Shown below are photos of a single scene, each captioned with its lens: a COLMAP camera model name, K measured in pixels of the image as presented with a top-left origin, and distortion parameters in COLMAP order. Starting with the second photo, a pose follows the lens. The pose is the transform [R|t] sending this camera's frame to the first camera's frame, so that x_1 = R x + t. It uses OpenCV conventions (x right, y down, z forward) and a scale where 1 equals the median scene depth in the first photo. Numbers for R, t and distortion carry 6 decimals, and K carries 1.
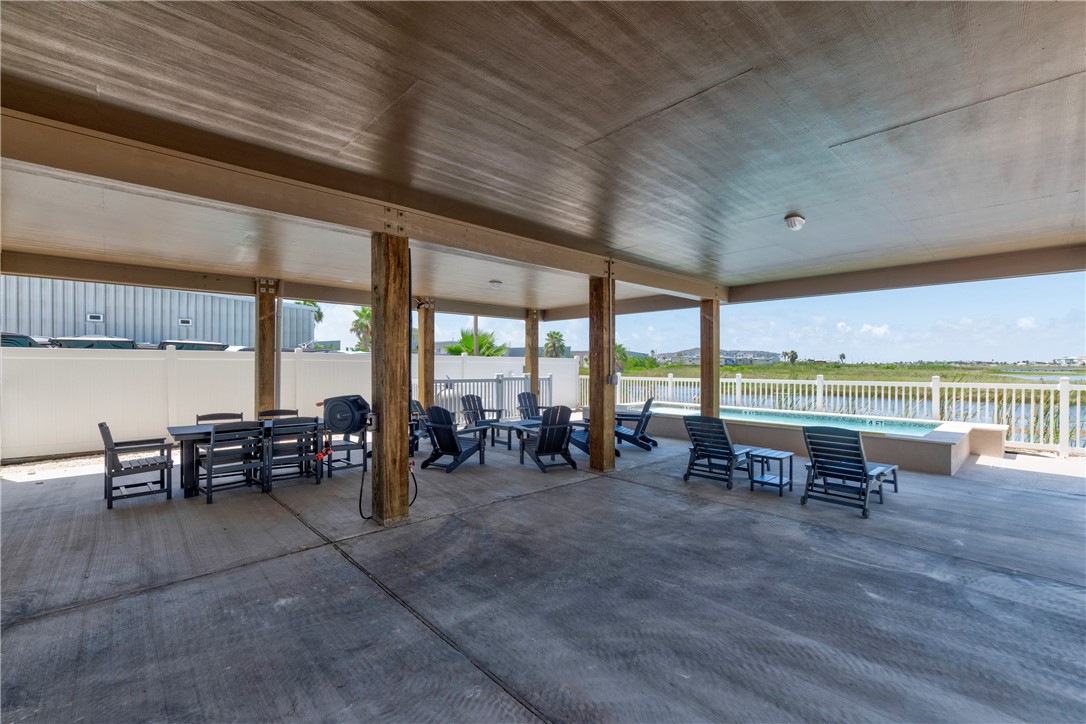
lens RADIAL K [[463.5, 0, 548.0], [0, 463.5, 362.9], [0, 0, 1]] dist [0.007319, -0.001198]
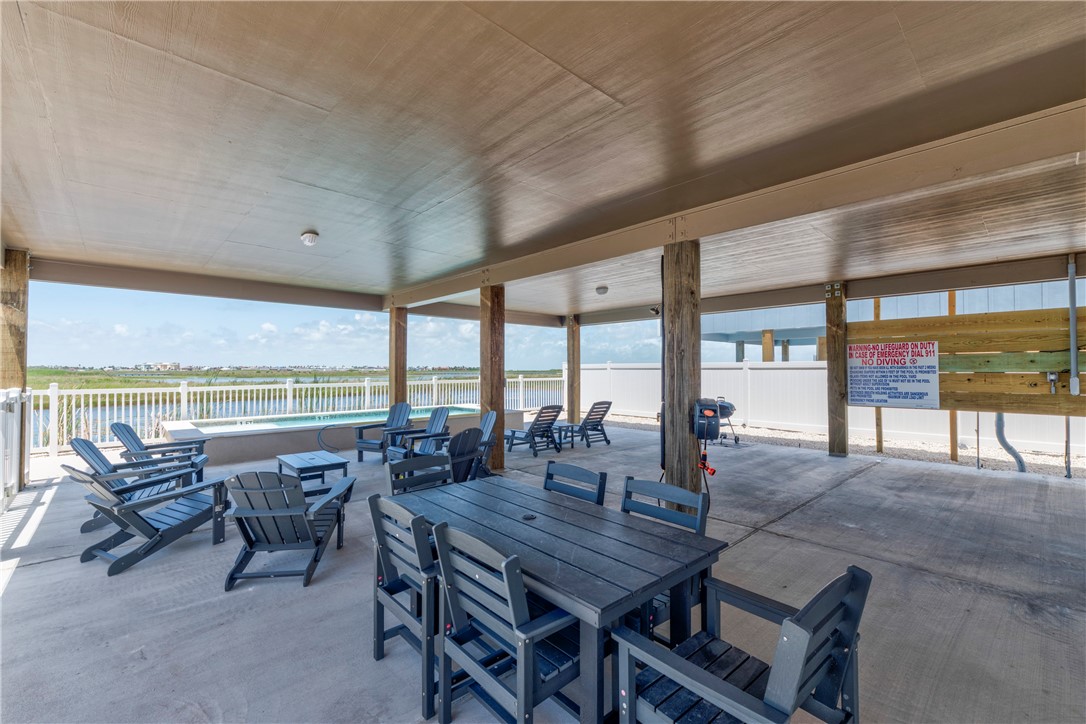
lens RADIAL K [[463.5, 0, 541.1], [0, 463.5, 365.5], [0, 0, 1]] dist [0.007319, -0.001198]
pose [[0.004405, 0.008000, 0.999958, -0.808676], [-0.002366, 0.999965, -0.007989, 0.004798], [-0.999987, -0.002331, 0.004423, 0.776775]]
